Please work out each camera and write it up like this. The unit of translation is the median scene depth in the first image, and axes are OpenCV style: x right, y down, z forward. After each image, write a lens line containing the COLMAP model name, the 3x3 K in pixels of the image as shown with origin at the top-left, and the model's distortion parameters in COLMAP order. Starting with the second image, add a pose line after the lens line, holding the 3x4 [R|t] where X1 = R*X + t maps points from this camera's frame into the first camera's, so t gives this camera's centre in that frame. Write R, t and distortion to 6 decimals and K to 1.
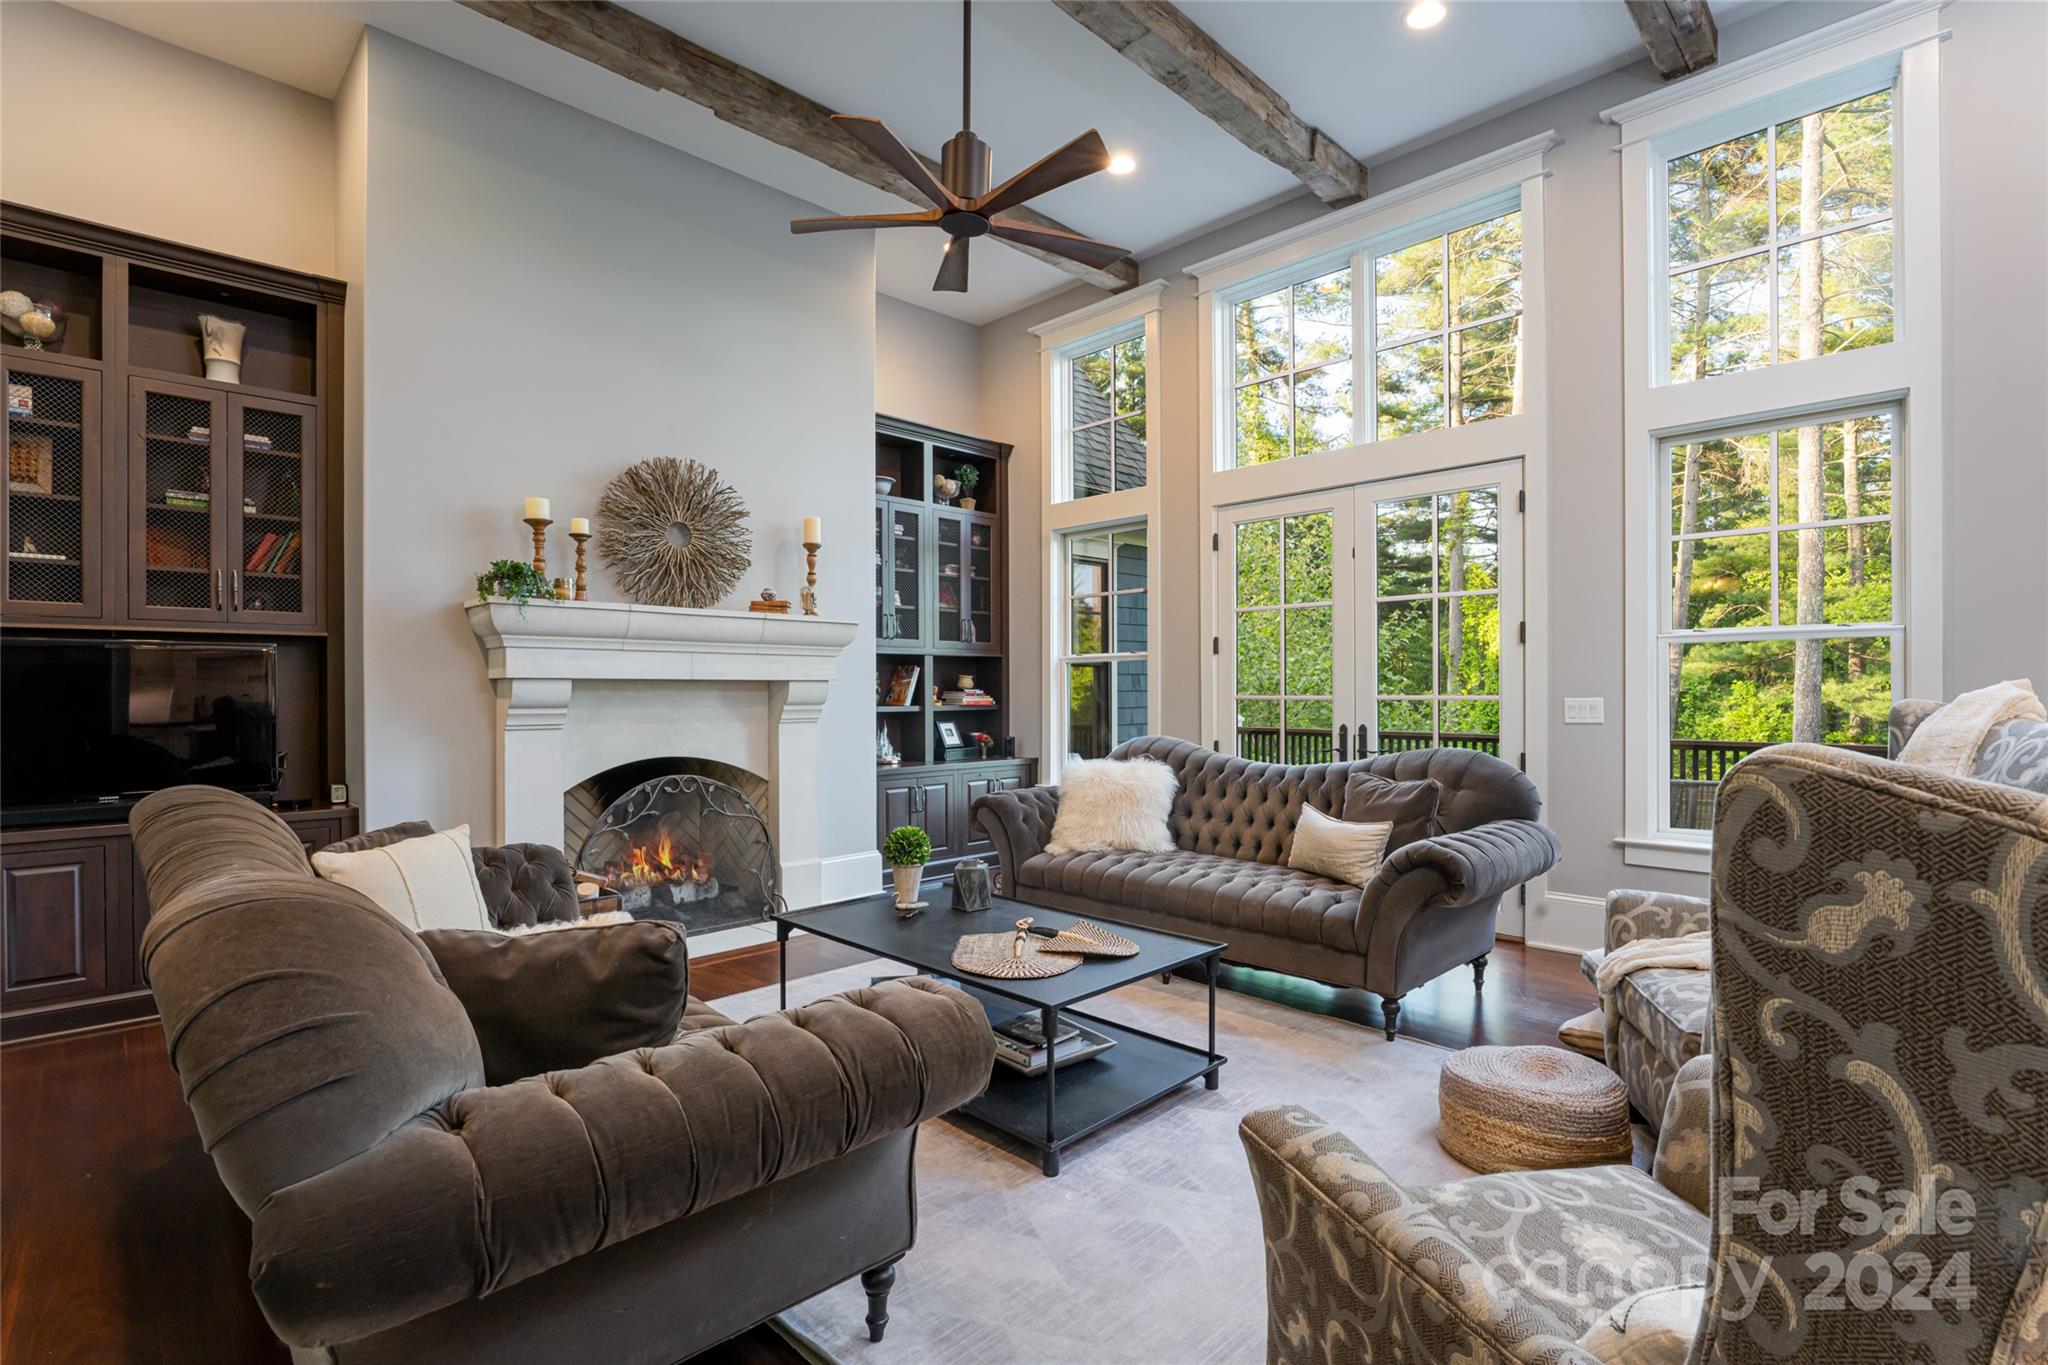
lens RADIAL K [[968.5, 0, 1024.9], [0, 968.5, 690.8], [0, 0, 1]] dist [-0.017000, 0.000618]
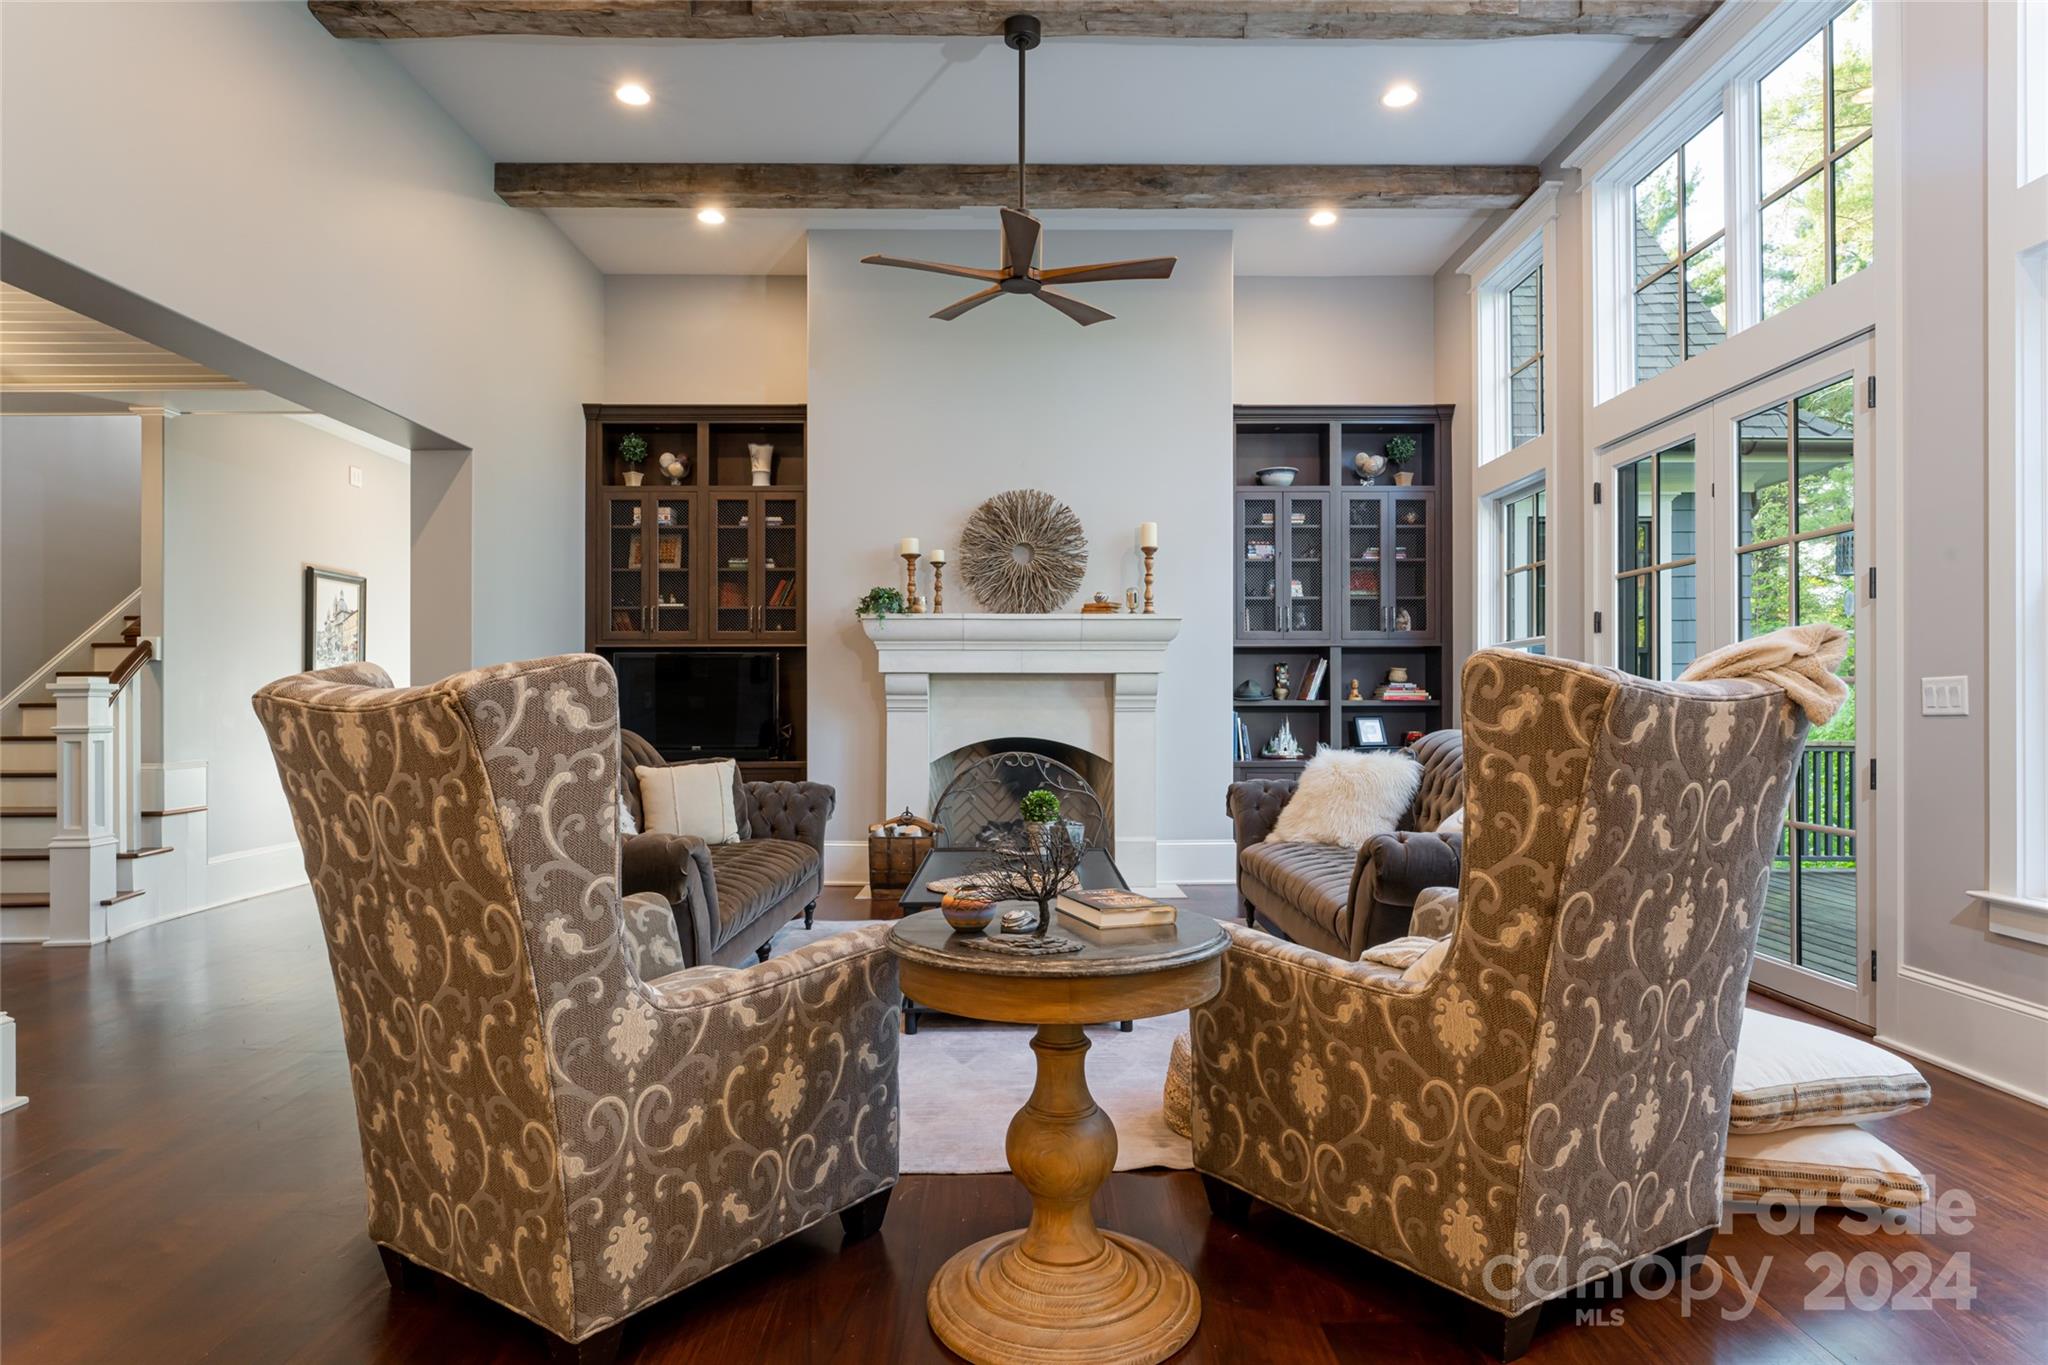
lens RADIAL K [[1105.5, 0, 1018.6], [0, 1105.5, 695.8], [0, 0, 1]] dist [0.003080, -0.000355]
pose [[0.713565, -0.002164, -0.700586, 0.565883], [-0.000383, 0.999994, -0.003478, 0.019819], [0.700589, 0.002750, 0.713559, 0.011237]]
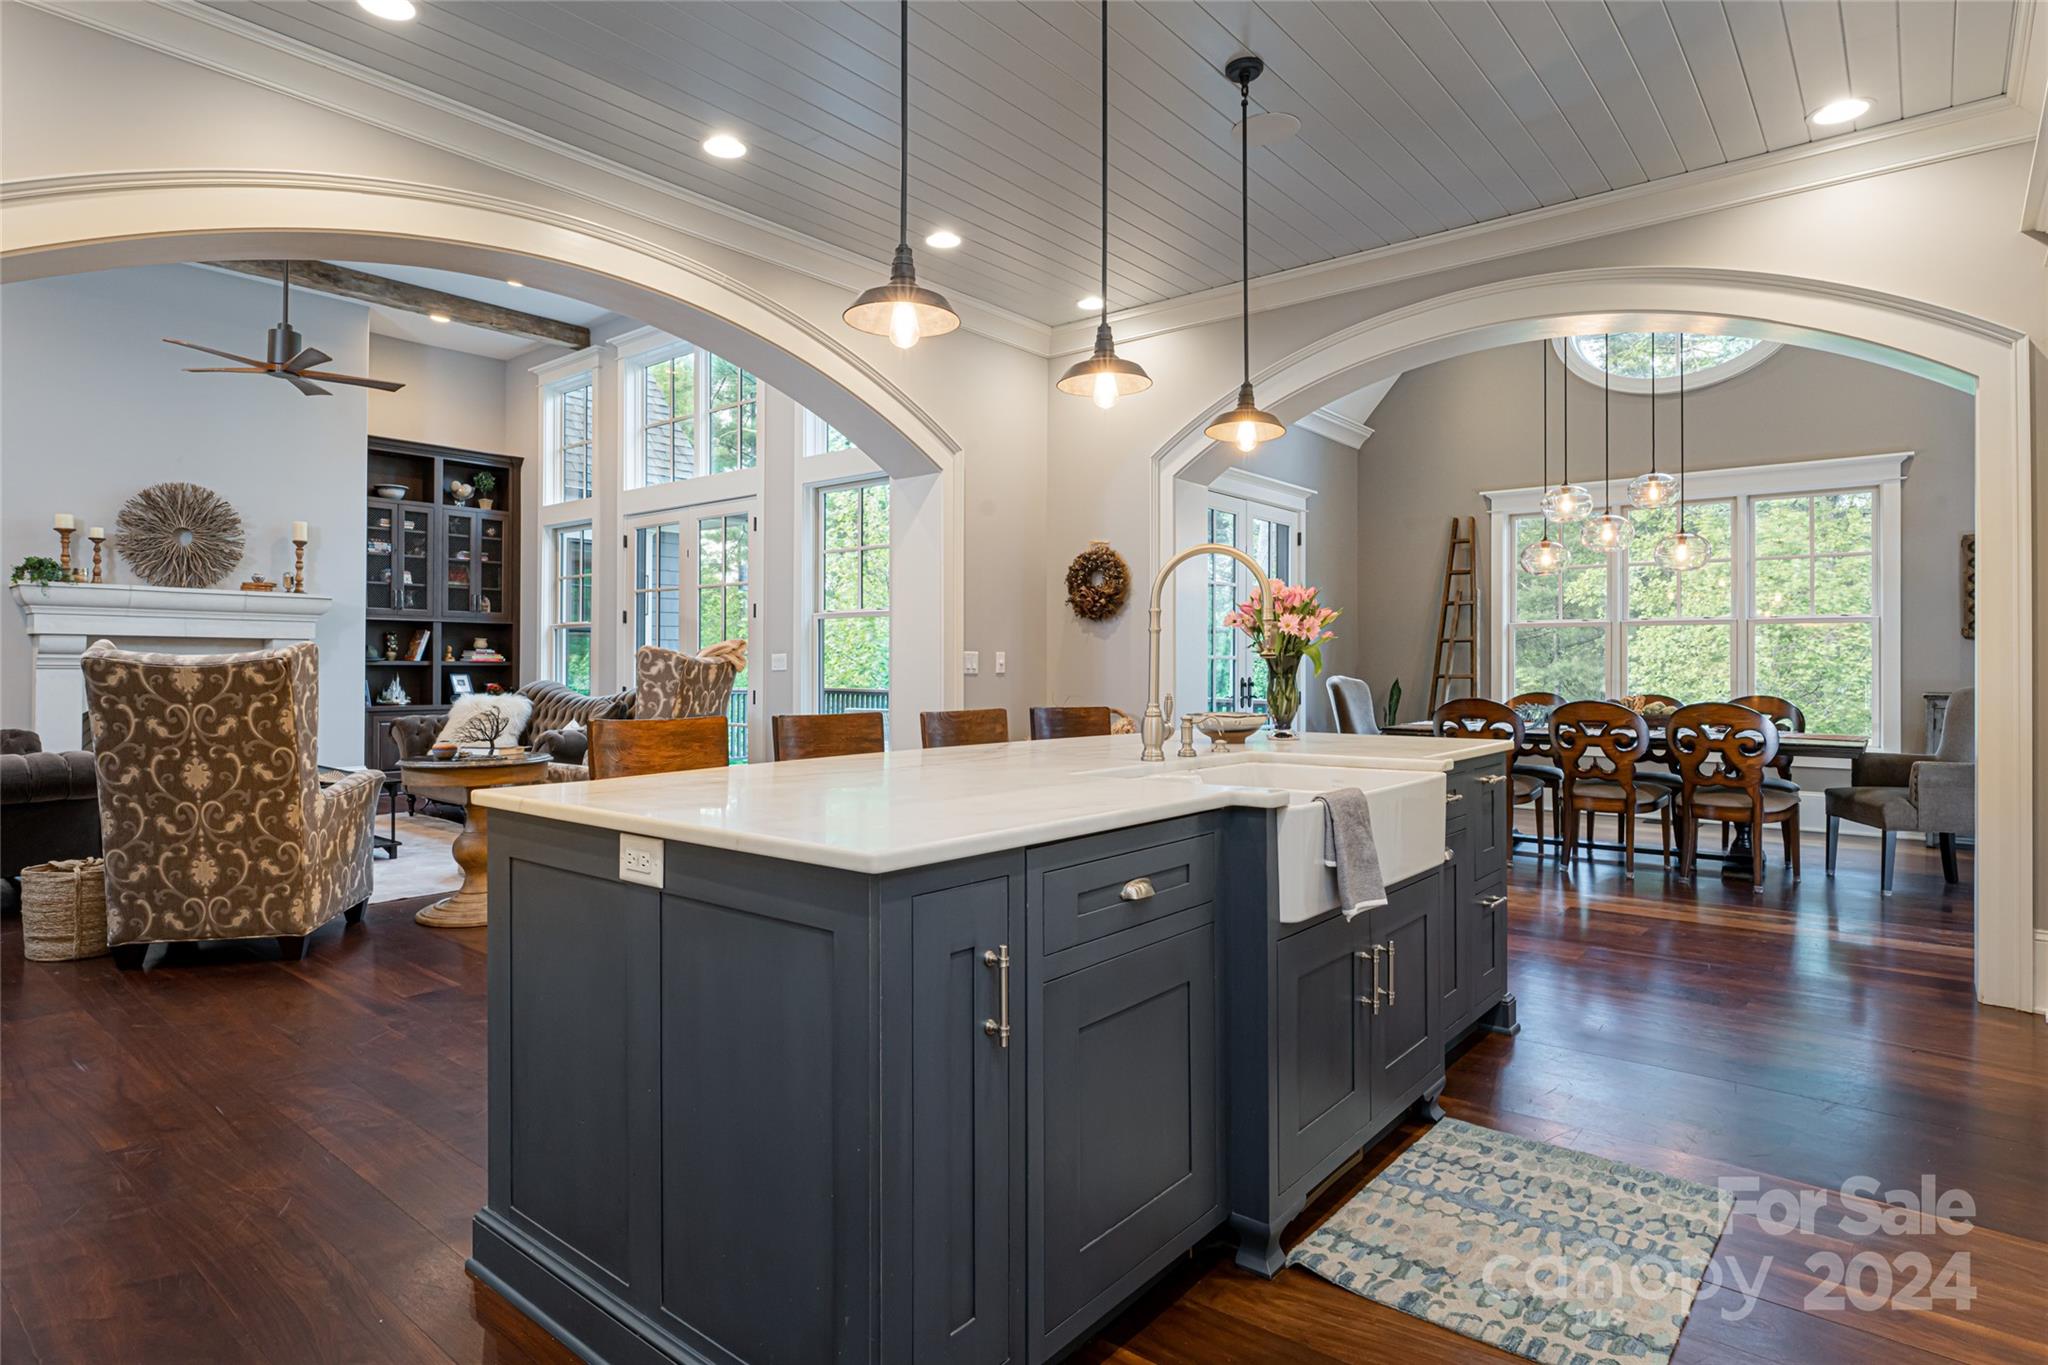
lens RADIAL K [[1106.7, 0, 976.4], [0, 1106.7, 663.9], [0, 0, 1]] dist [-0.009636, -0.000169]
pose [[0.996688, 0.008402, 0.080887, 0.647652], [-0.008377, 0.999965, -0.000648, 0.018489], [-0.080889, -0.000031, 0.996723, -0.687984]]
